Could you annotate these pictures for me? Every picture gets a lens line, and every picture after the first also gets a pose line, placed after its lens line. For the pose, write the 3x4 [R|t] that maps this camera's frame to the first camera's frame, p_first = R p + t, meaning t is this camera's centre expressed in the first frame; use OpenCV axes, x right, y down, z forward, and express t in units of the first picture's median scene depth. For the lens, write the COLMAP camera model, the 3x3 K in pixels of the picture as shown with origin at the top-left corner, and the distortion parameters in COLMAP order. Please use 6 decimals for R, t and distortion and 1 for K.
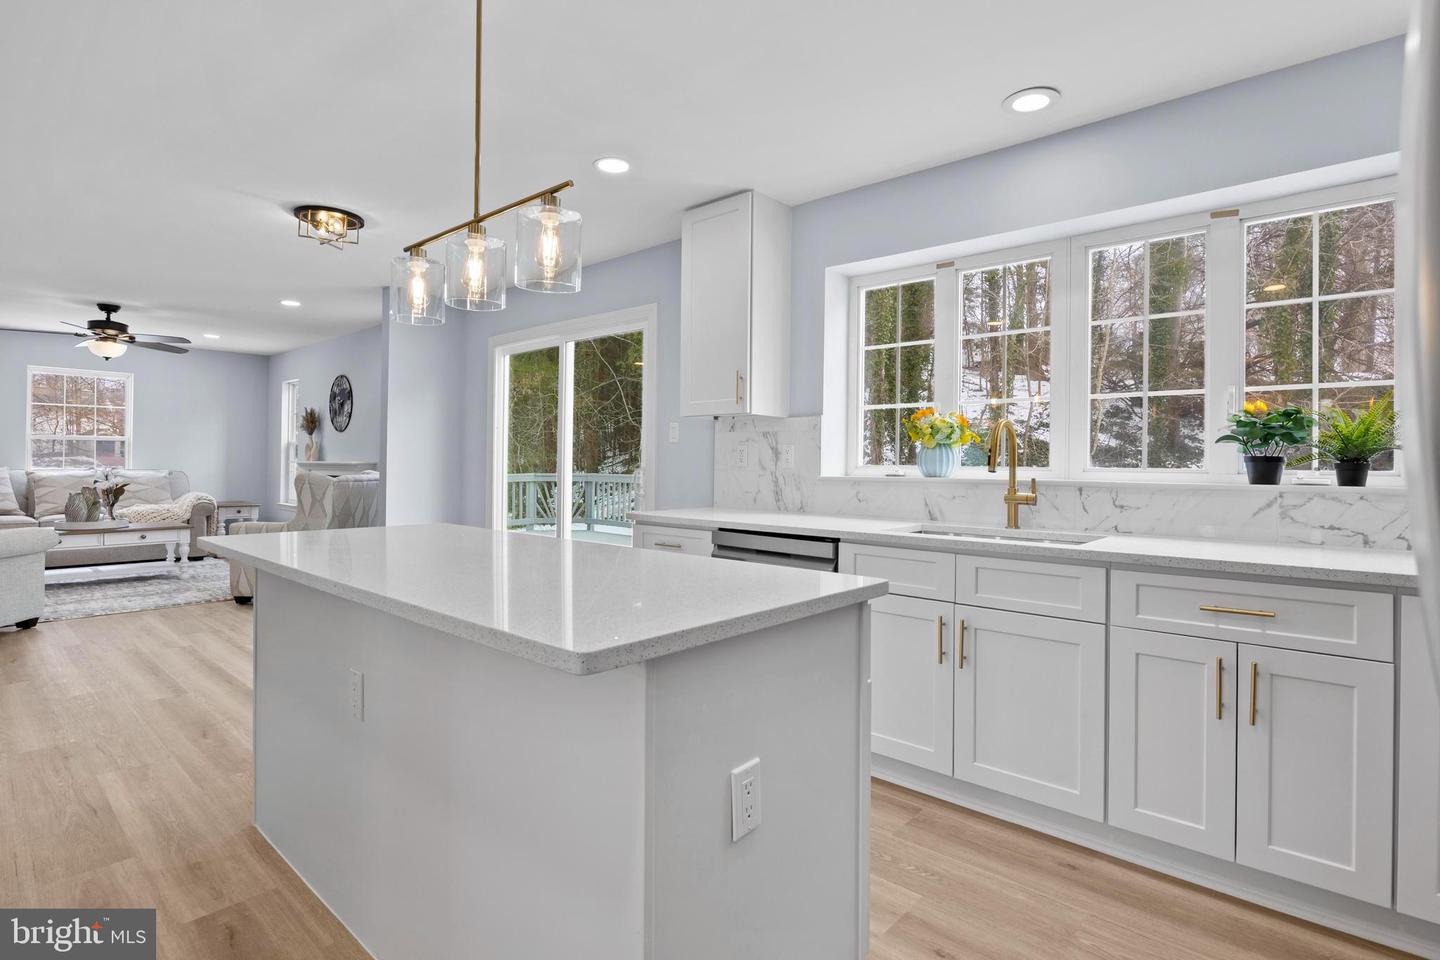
lens RADIAL K [[714.8, 0, 727.4], [0, 714.8, 469.9], [0, 0, 1]] dist [-0.006794, -0.001310]
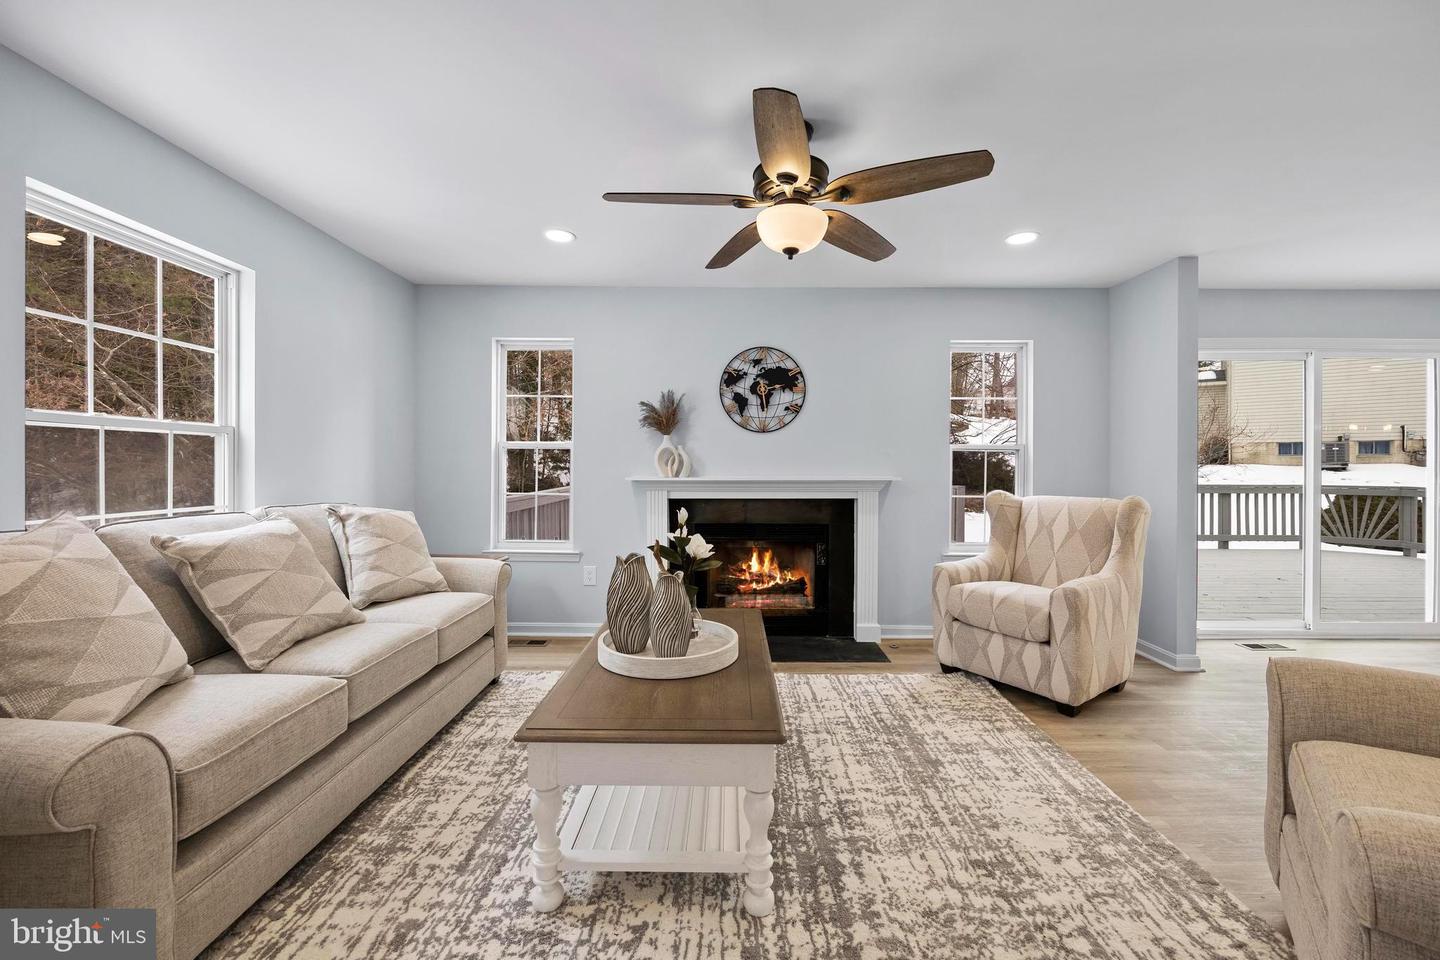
lens RADIAL K [[577.2, 0, 723.3], [0, 577.2, 469.7], [0, 0, 1]] dist [-0.005808, 0.000457]
pose [[0.753946, -0.012242, 0.656822, -2.070355], [0.010786, 0.999922, 0.006257, -0.049977], [-0.656848, 0.002367, 0.754020, 1.388219]]
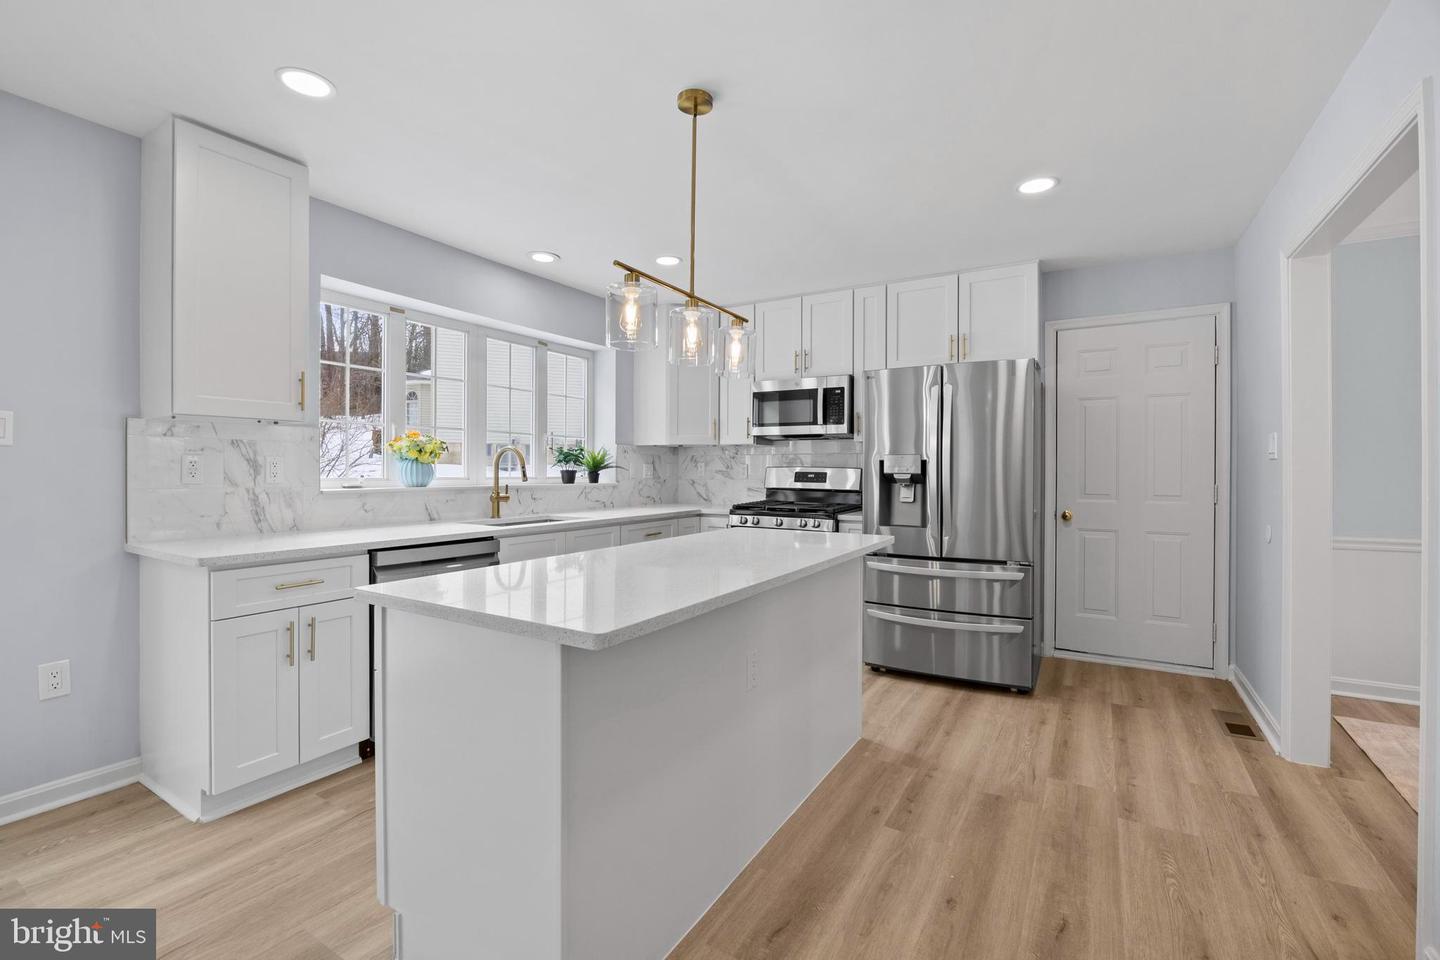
lens RADIAL K [[633.3, 0, 721.7], [0, 633.3, 474.6], [0, 0, 1]] dist [-0.013922, 0.000240]
pose [[-0.186330, -0.017035, 0.982339, -0.838652], [0.003792, 0.999830, 0.018057, -0.027047], [-0.982480, 0.007090, -0.186234, 0.656122]]
